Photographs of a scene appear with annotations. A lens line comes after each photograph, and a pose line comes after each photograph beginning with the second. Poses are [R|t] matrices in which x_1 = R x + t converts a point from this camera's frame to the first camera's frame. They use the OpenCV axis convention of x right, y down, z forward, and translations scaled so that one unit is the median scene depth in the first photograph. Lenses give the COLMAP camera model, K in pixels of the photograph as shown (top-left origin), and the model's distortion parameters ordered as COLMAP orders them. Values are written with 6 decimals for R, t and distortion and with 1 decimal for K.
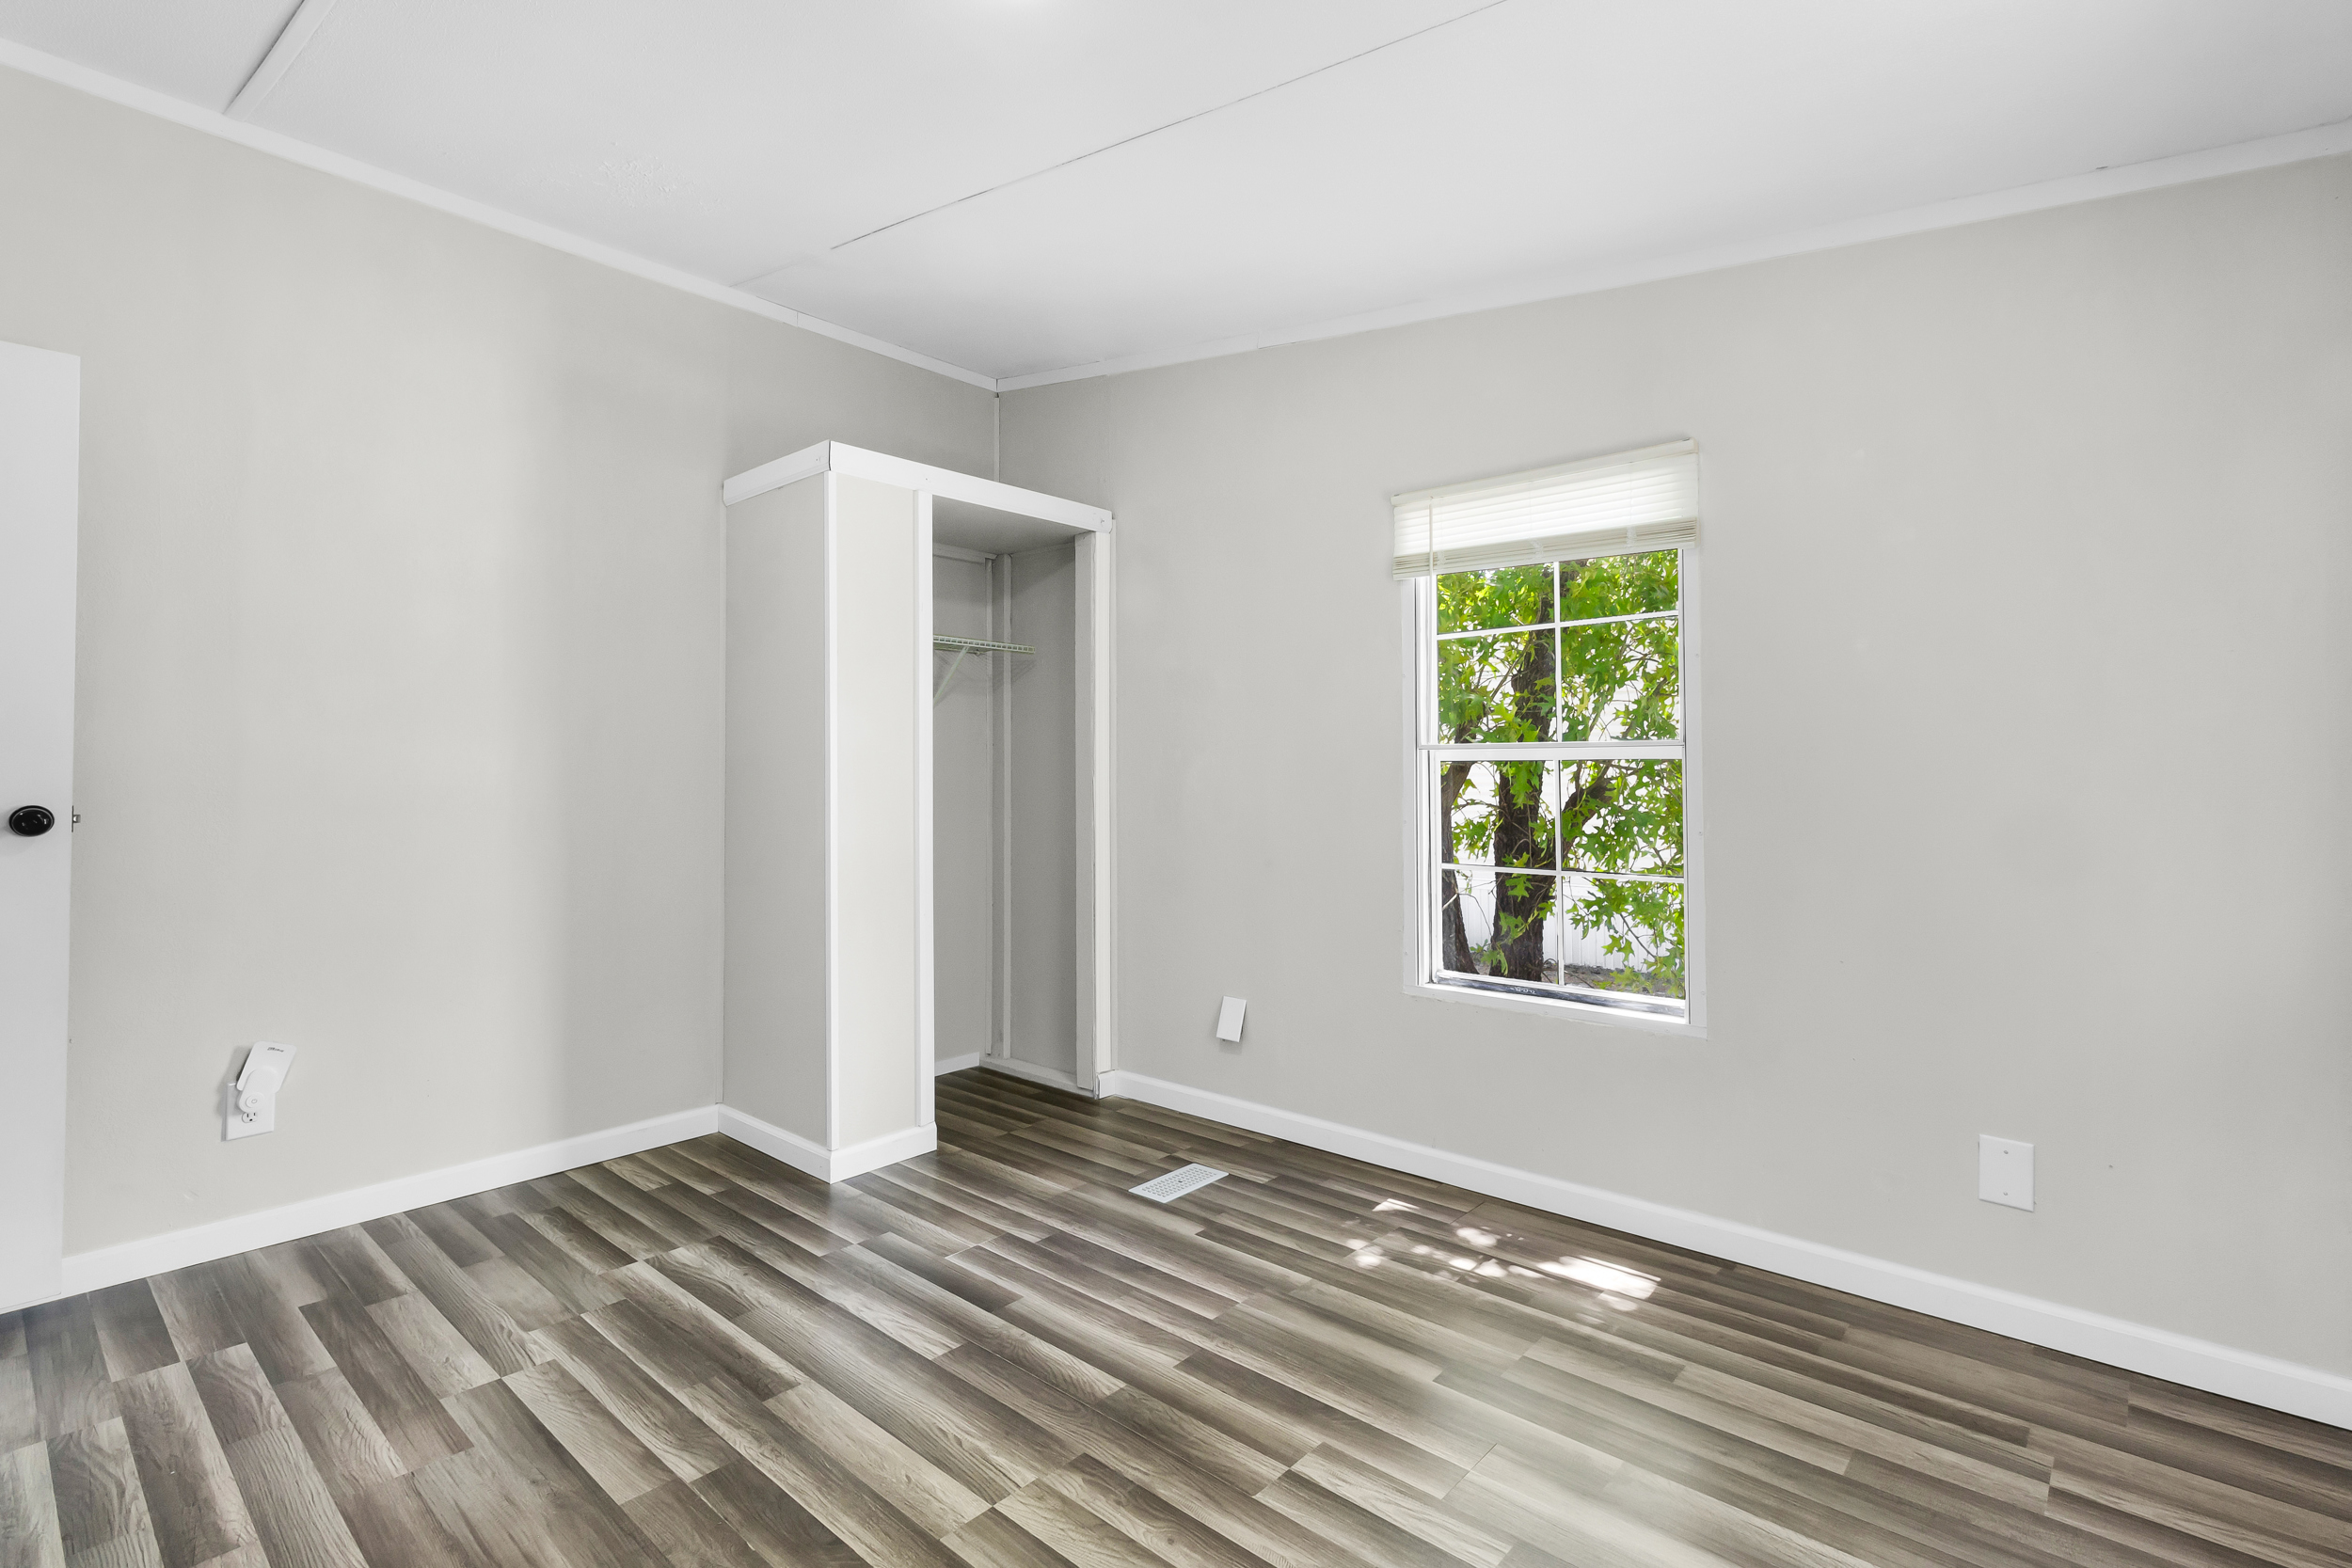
lens RADIAL K [[1103.5, 0, 1170.6], [0, 1103.5, 770.7], [0, 0, 1]] dist [0.003046, 0.000346]
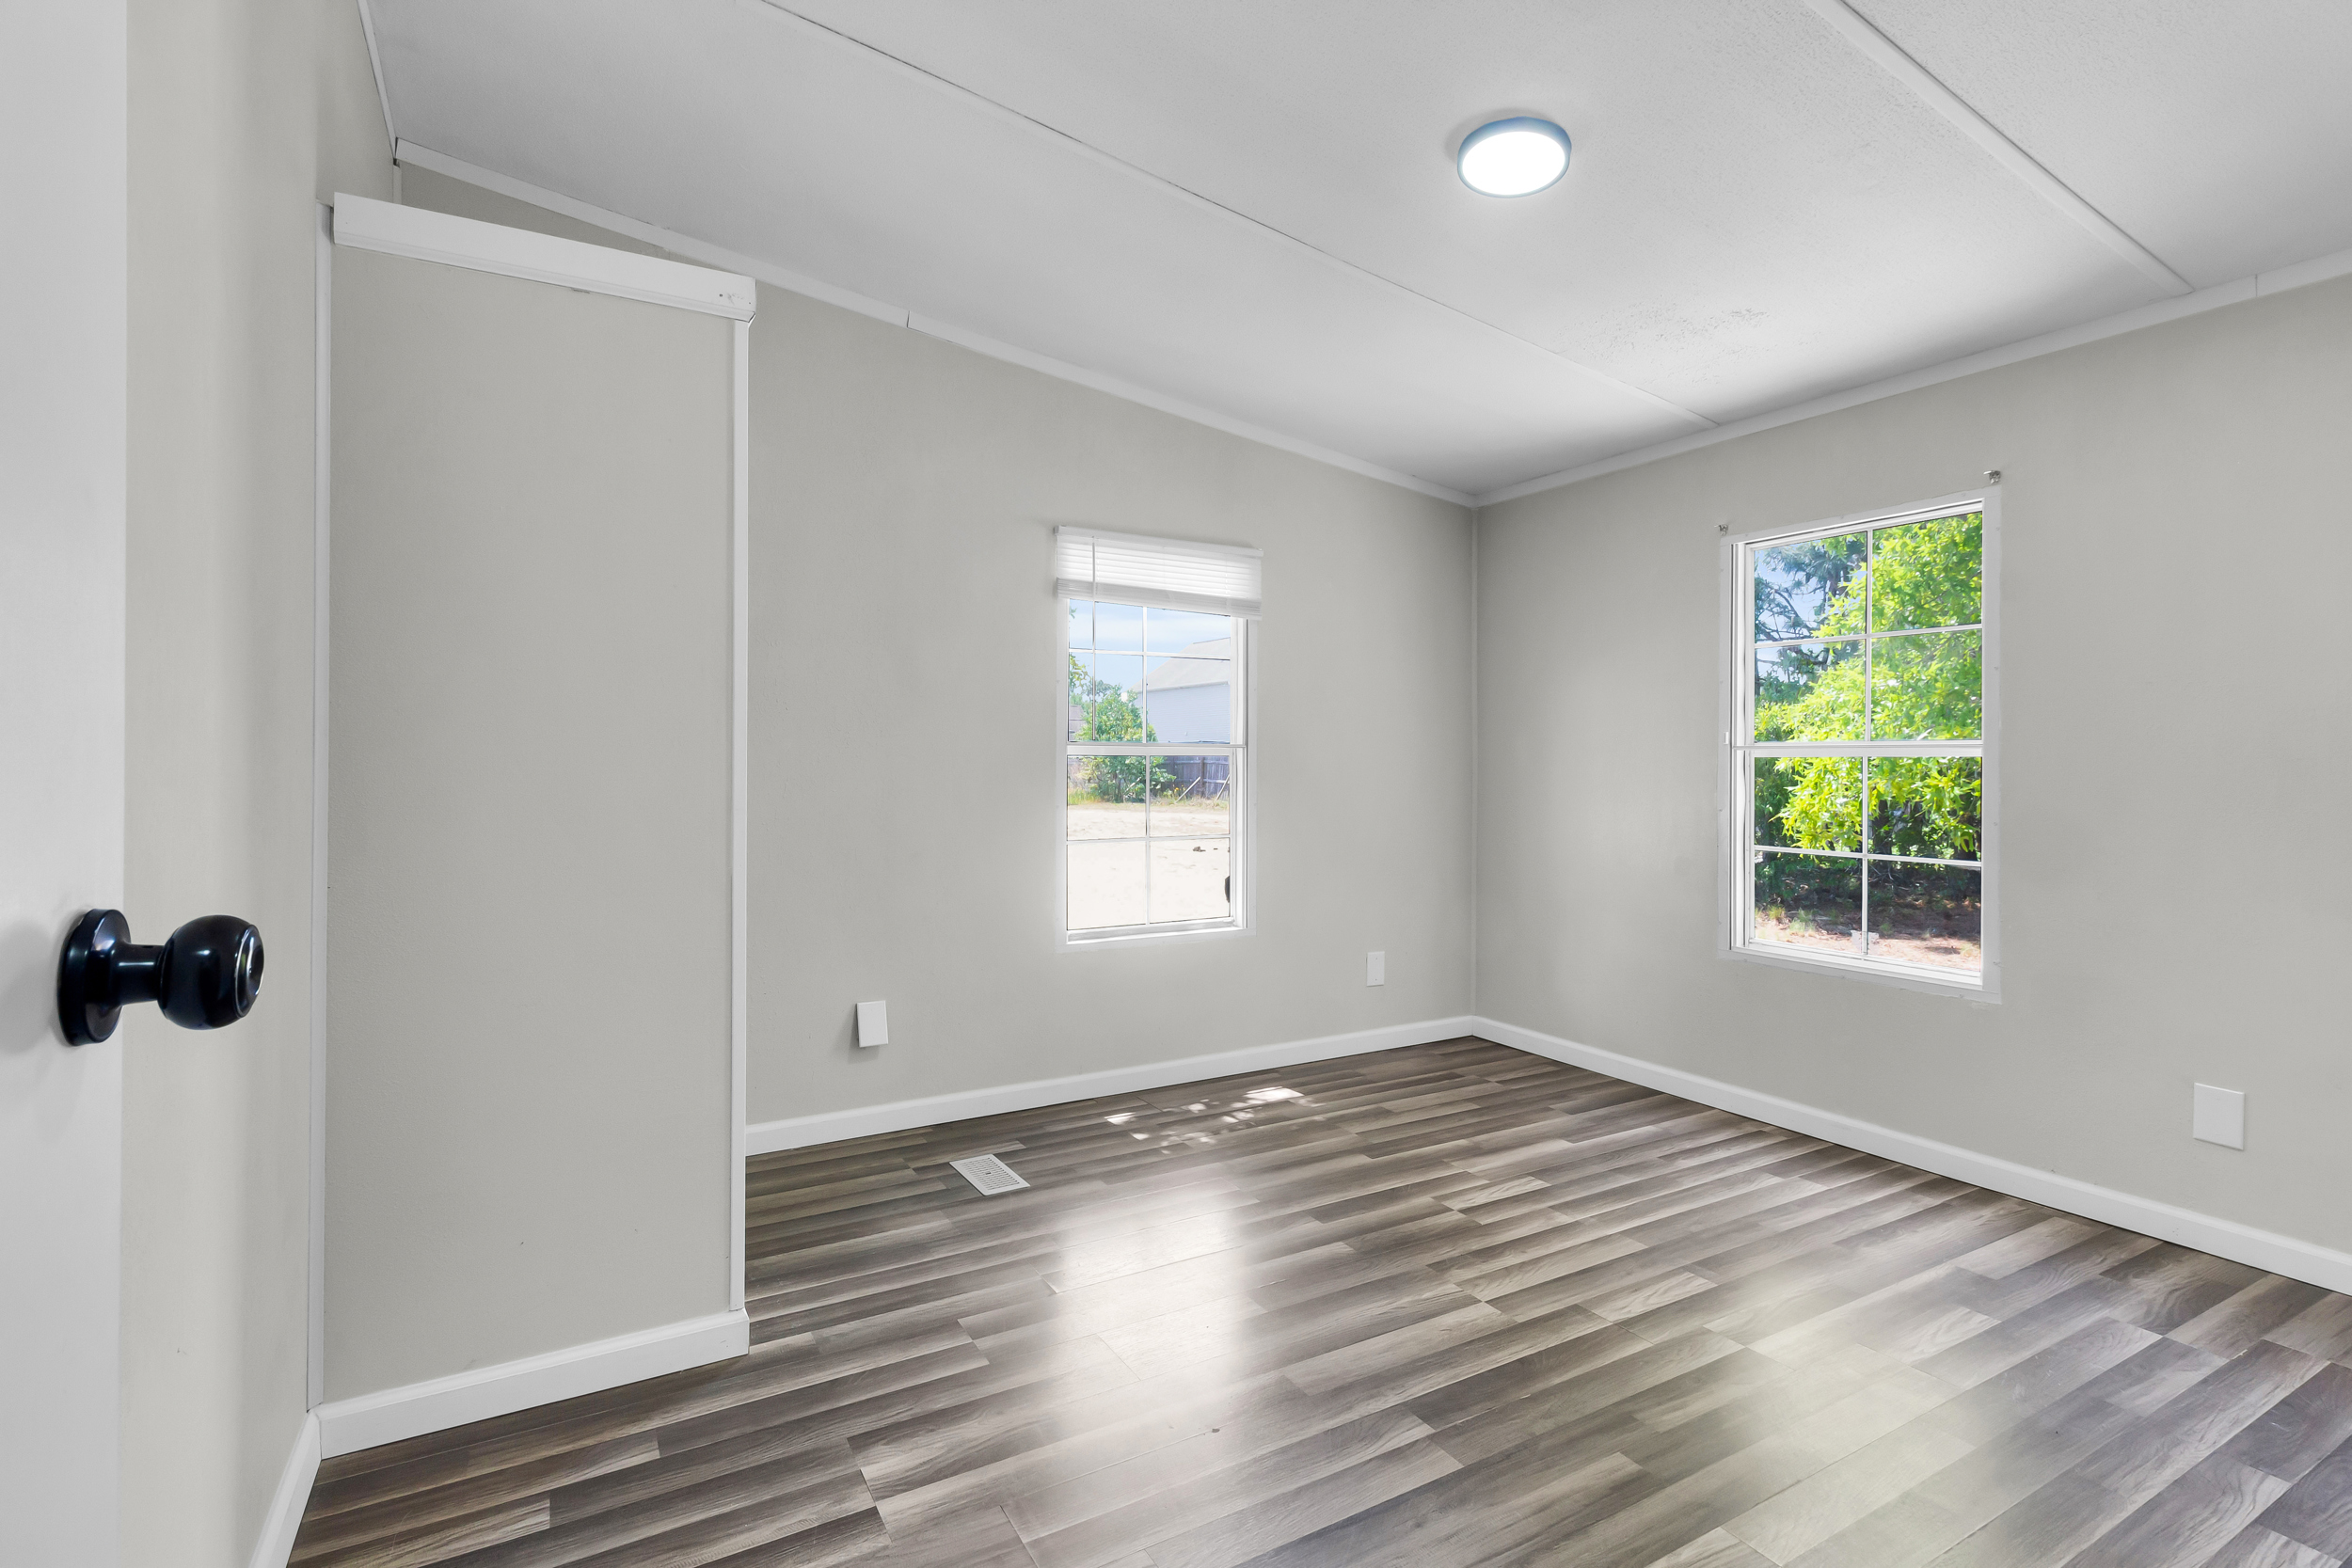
lens RADIAL K [[1103.5, 0, 1170.6], [0, 1103.5, 770.7], [0, 0, 1]] dist [0.003046, 0.000346]
pose [[0.312614, -0.005227, 0.949866, -1.107589], [-0.005504, 0.999958, 0.007314, -0.003494], [-0.949864, -0.007515, 0.312572, 0.658715]]
